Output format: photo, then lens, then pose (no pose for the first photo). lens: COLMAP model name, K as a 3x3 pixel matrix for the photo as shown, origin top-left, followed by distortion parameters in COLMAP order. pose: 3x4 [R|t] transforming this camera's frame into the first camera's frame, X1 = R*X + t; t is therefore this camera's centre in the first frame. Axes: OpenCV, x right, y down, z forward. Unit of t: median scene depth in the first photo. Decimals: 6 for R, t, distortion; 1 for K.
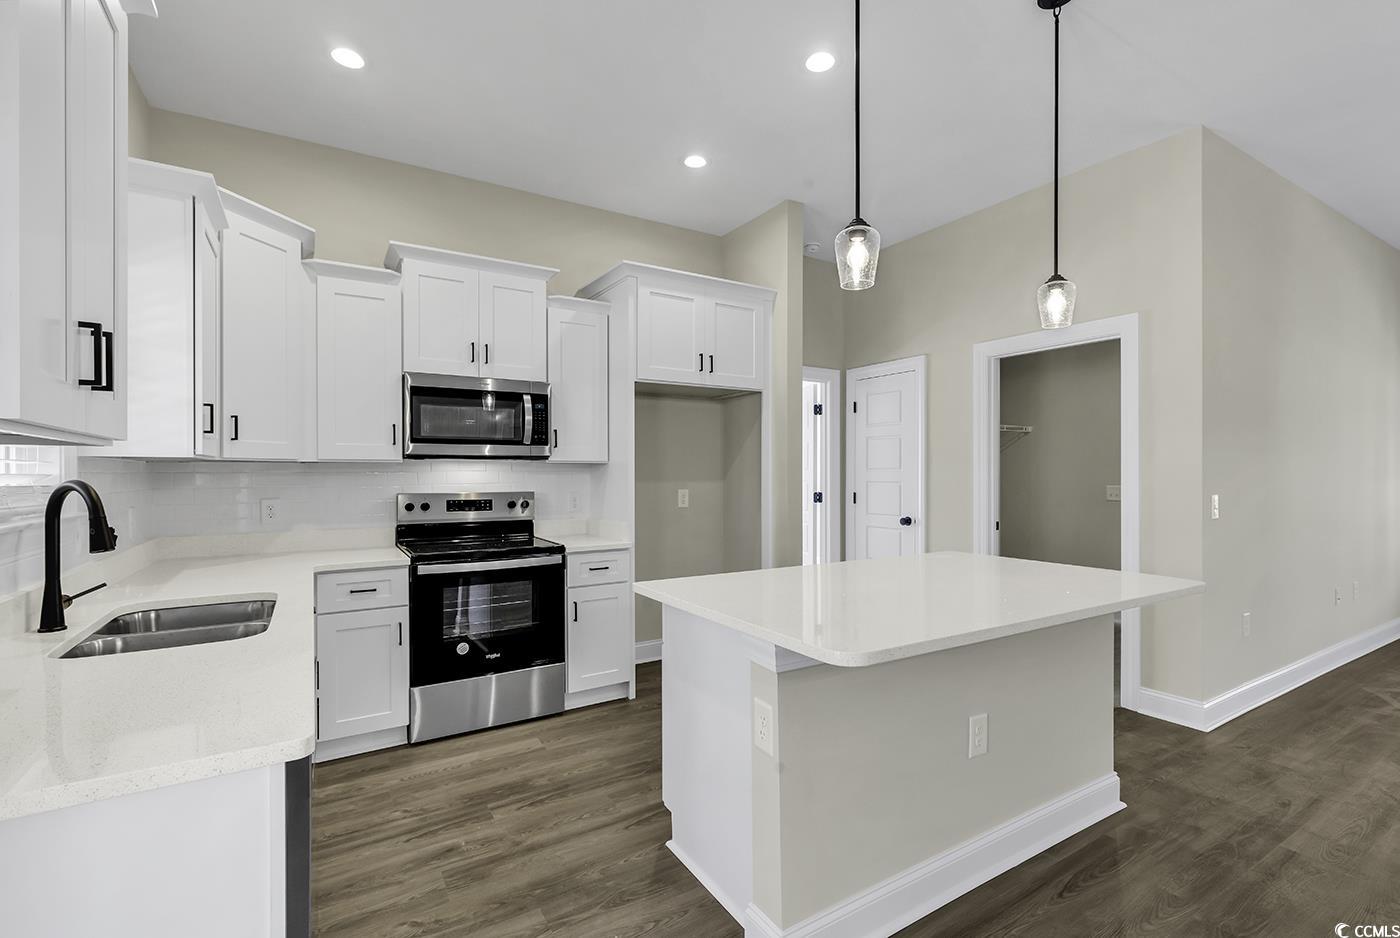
lens RADIAL K [[642.6, 0, 704.9], [0, 642.6, 472.5], [0, 0, 1]] dist [0.009687, -0.000199]
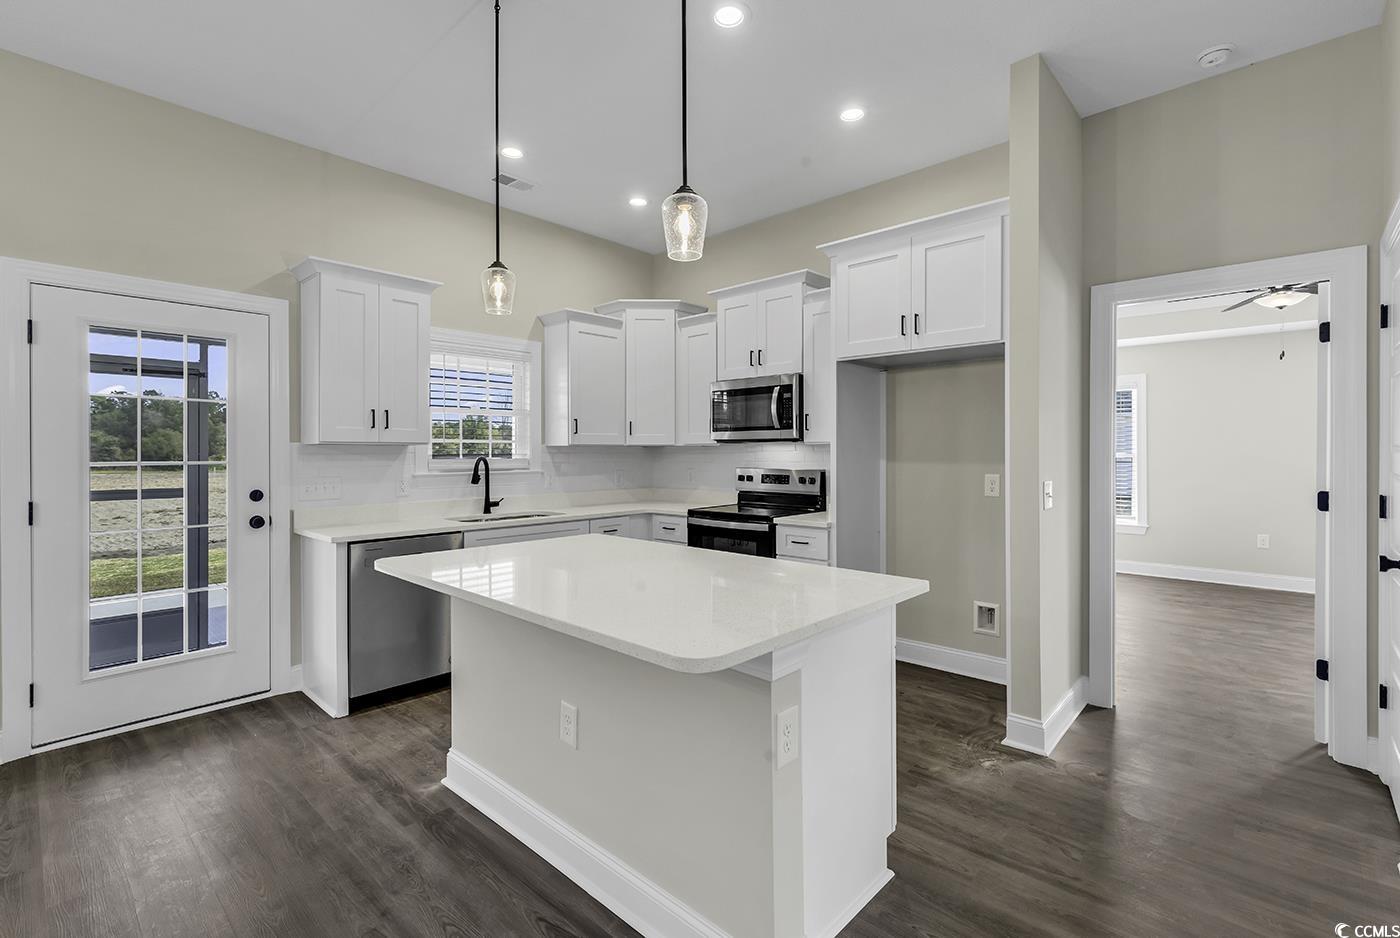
lens RADIAL K [[638.1, 0, 664.4], [0, 638.1, 452.7], [0, 0, 1]] dist [0.012741, -0.000884]
pose [[0.236779, 0.003577, -0.971557, 0.909128], [0.002636, 0.999987, 0.004324, -0.006842], [0.971560, -0.003585, 0.236766, 0.589701]]
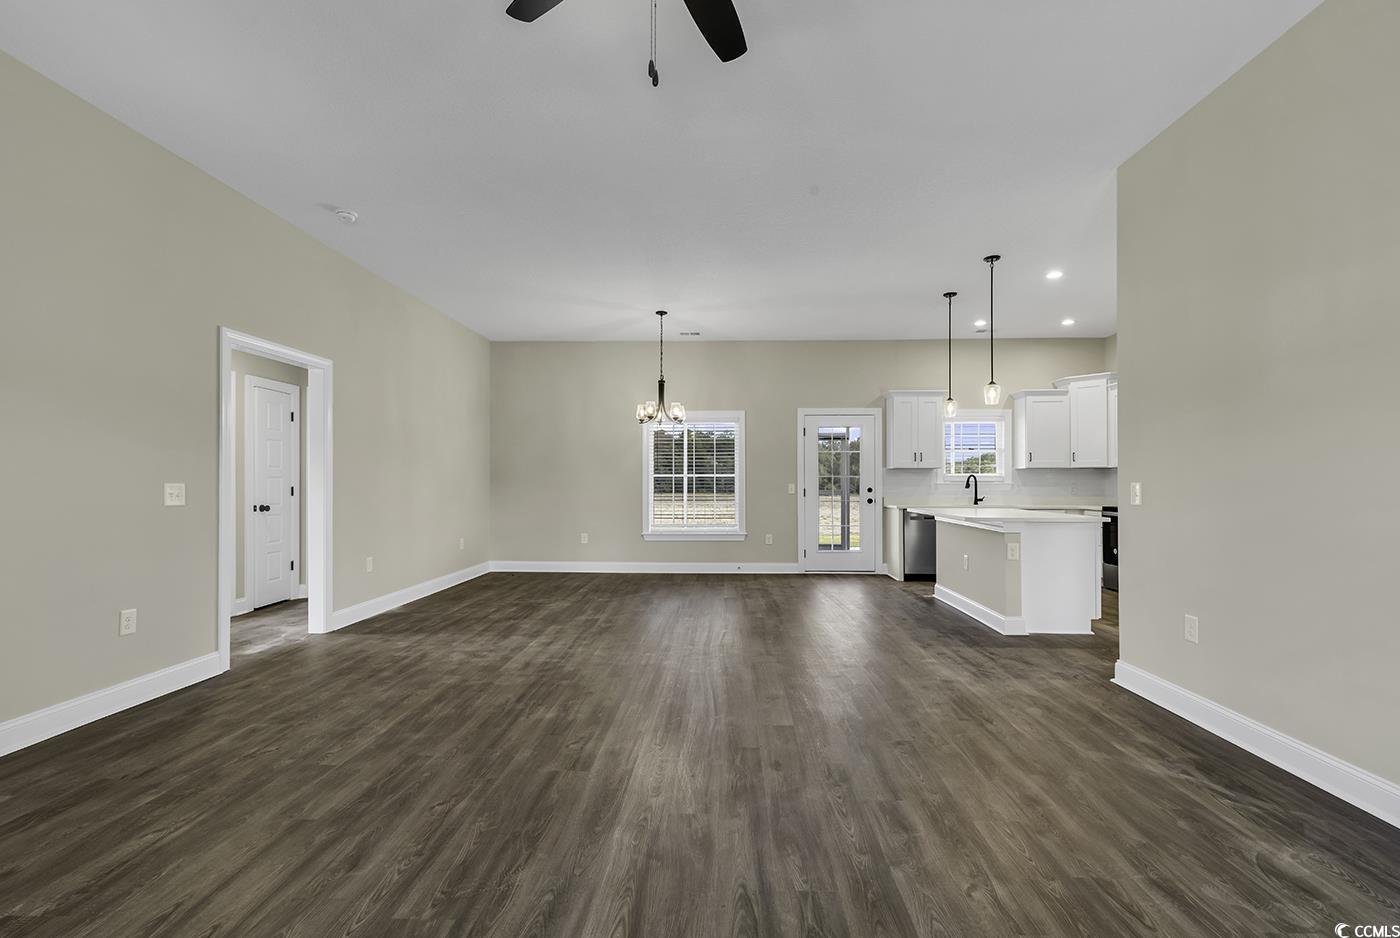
lens RADIAL K [[633.1, 0, 700.0], [0, 633.1, 474.9], [0, 0, 1]] dist [0.008802, -0.000300]
pose [[-0.551741, -0.009018, -0.833967, 1.736109], [0.003615, 0.999906, -0.013205, 0.020827], [0.834008, -0.010301, -0.551657, 0.861687]]
